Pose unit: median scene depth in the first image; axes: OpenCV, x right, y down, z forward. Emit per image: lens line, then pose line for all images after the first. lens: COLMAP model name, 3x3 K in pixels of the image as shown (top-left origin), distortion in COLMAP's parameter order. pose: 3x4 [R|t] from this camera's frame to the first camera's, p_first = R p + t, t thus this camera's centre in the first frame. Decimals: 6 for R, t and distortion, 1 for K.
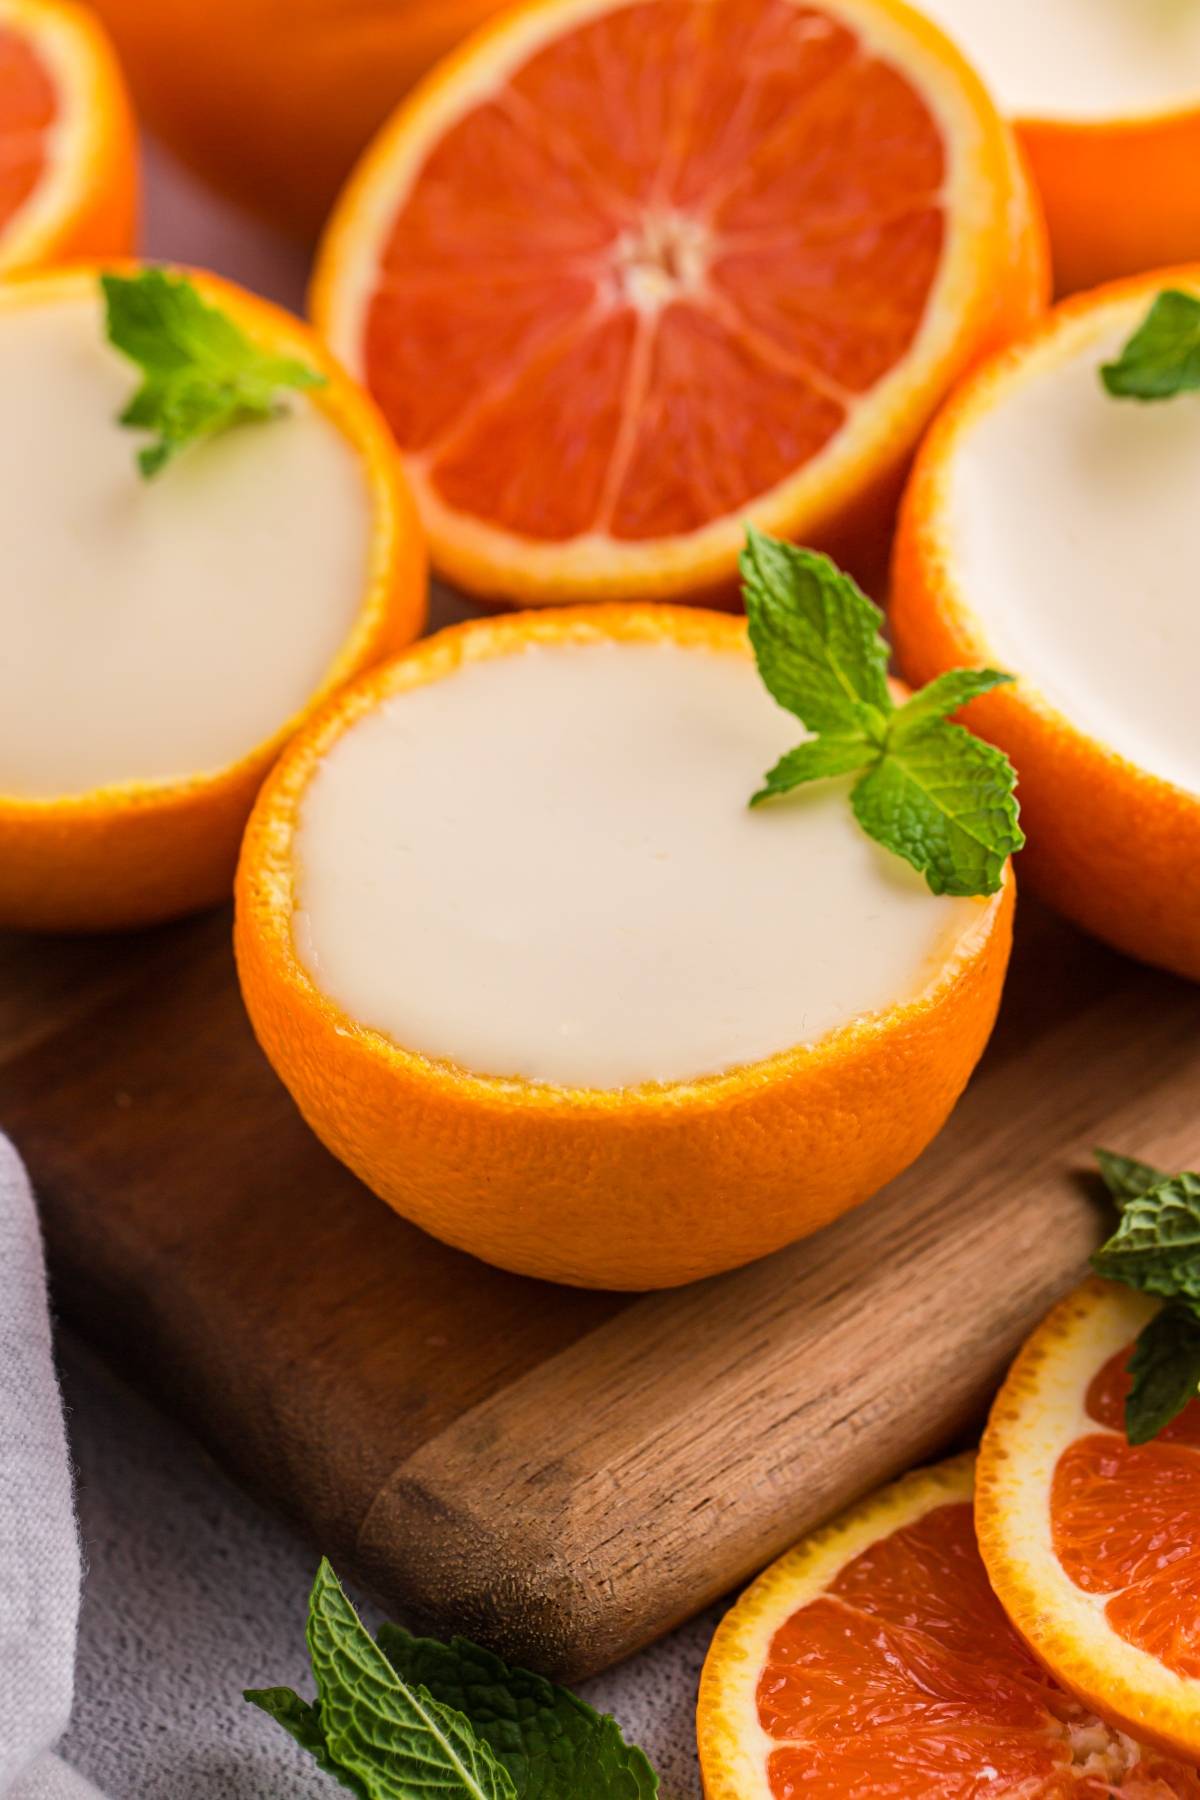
lens RADIAL K [[6675.2, 0, 532.3], [0, 6675.2, 758.3], [0, 0, 1]] dist [0.053289, 0.000000]
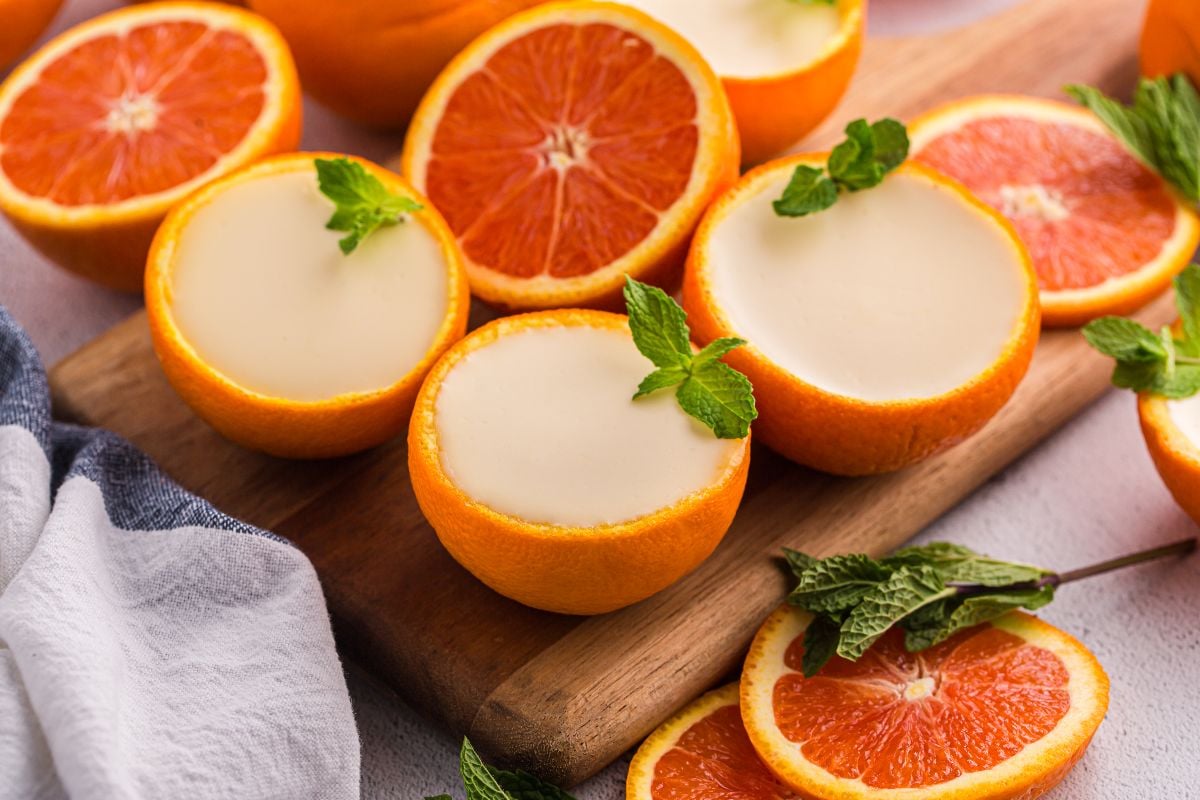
lens RADIAL K [[4178.8, 0, 594.3], [0, 4178.8, 216.5], [0, 0, 1]] dist [0.167077, 0.000000]
pose [[0.993876, -0.014329, 0.109568, -0.135941], [0.016017, 0.999766, -0.014533, -0.034968], [-0.109334, 0.016199, 0.993873, -0.415499]]
